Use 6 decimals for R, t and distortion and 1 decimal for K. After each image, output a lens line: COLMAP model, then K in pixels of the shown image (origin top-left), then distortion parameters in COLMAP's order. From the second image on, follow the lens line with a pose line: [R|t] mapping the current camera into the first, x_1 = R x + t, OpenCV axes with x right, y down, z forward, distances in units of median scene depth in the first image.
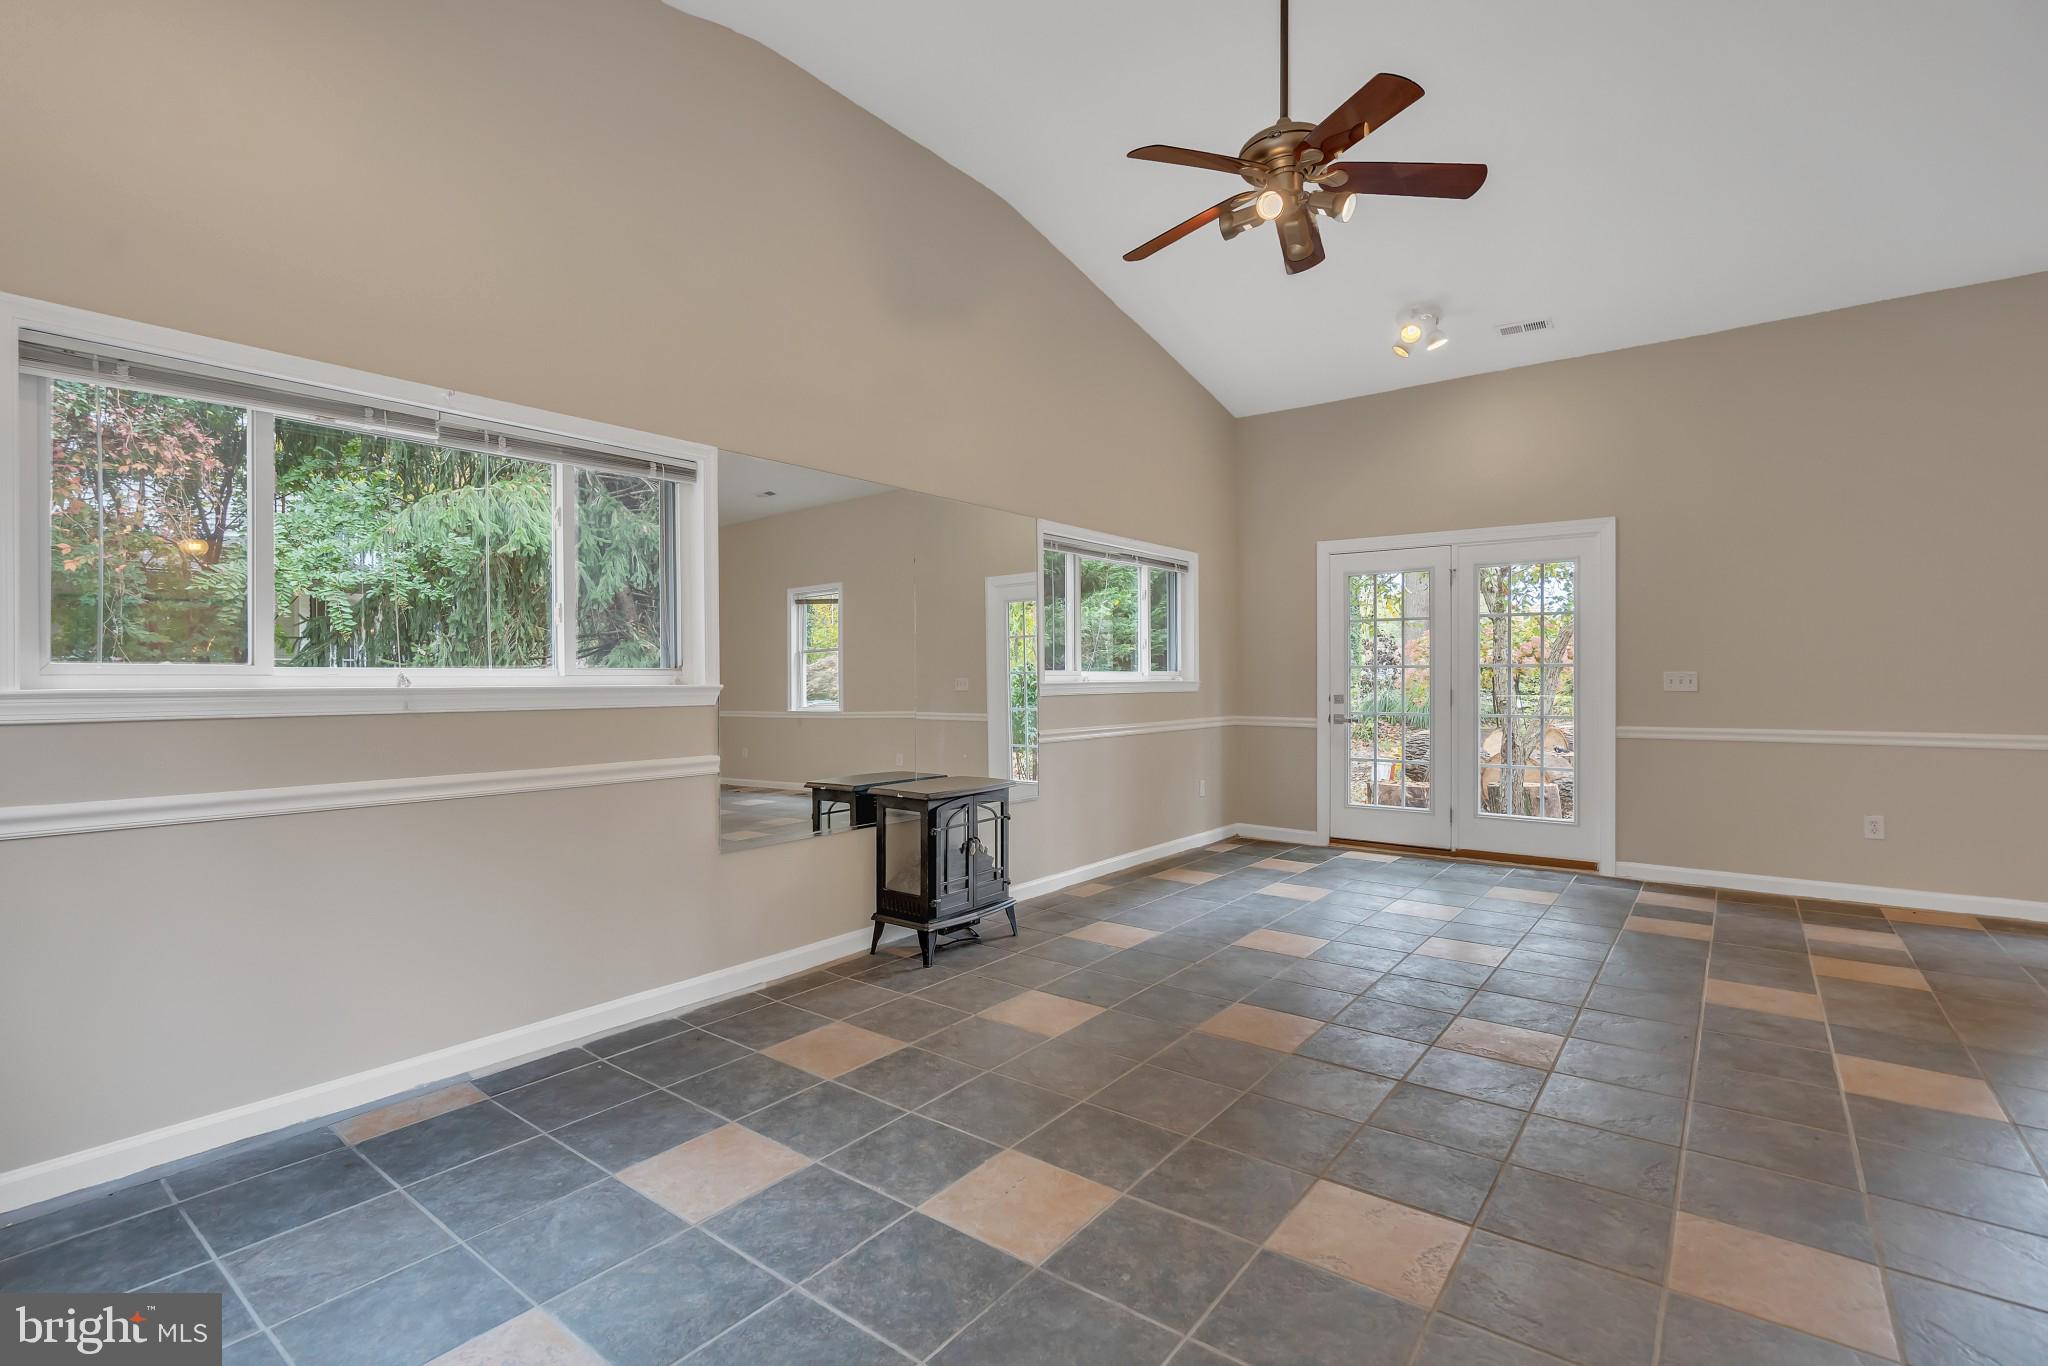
lens RADIAL K [[934.1, 0, 1017.4], [0, 934.1, 674.8], [0, 0, 1]] dist [-0.003332, -0.000834]
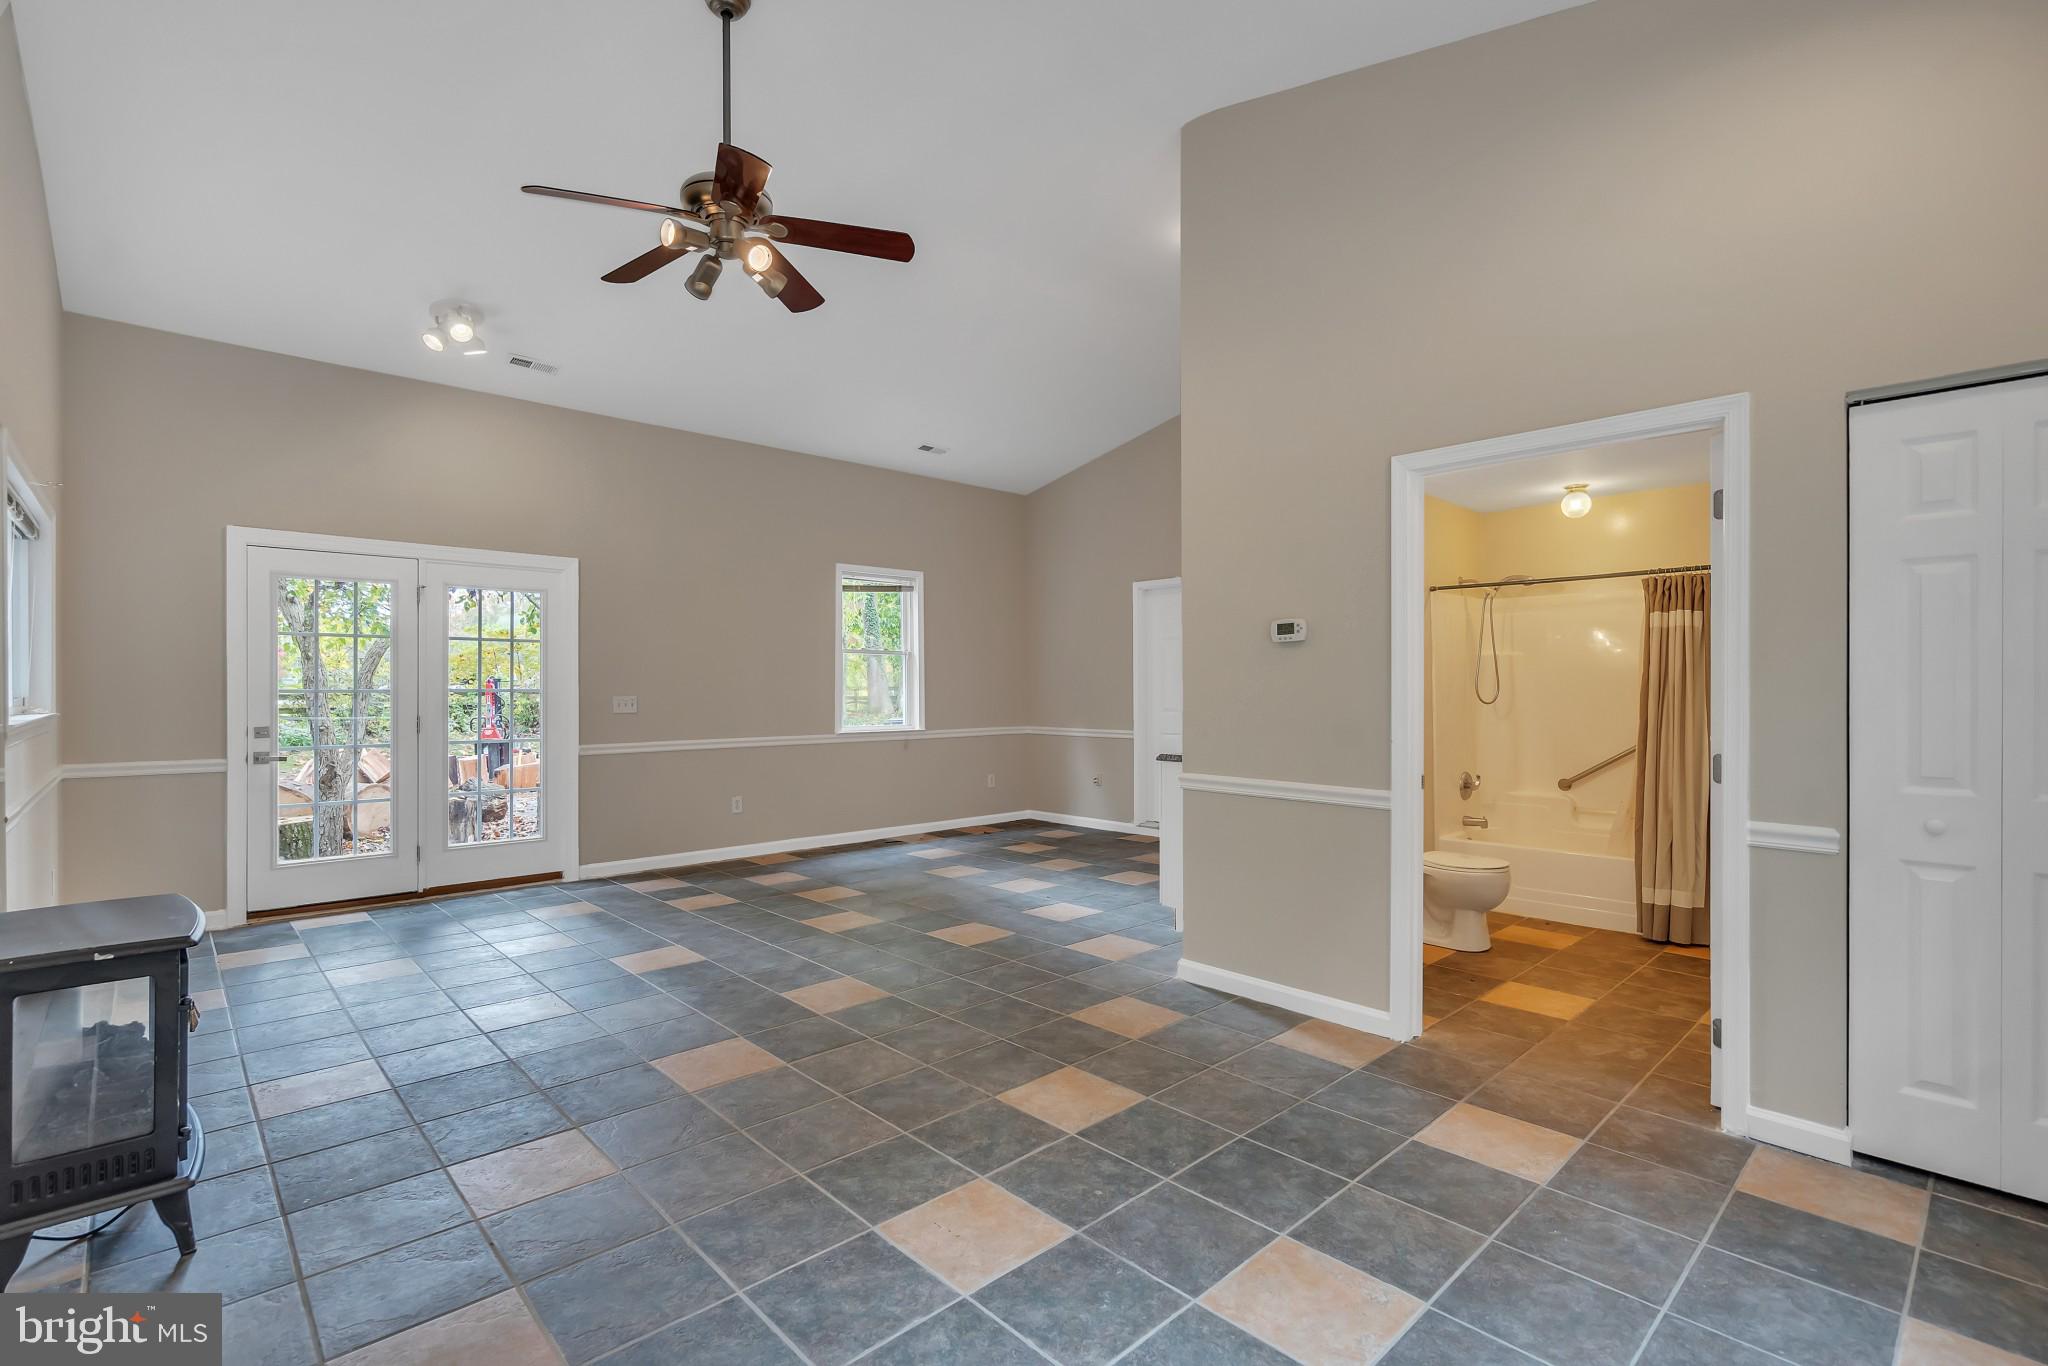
lens RADIAL K [[934.1, 0, 1016.8], [0, 934.1, 685.2], [0, 0, 1]] dist [-0.003332, -0.000834]
pose [[0.163694, 0.006921, 0.986487, -0.704984], [-0.003036, 0.999974, -0.006511, -0.022118], [-0.986506, -0.001929, 0.163711, 0.548375]]
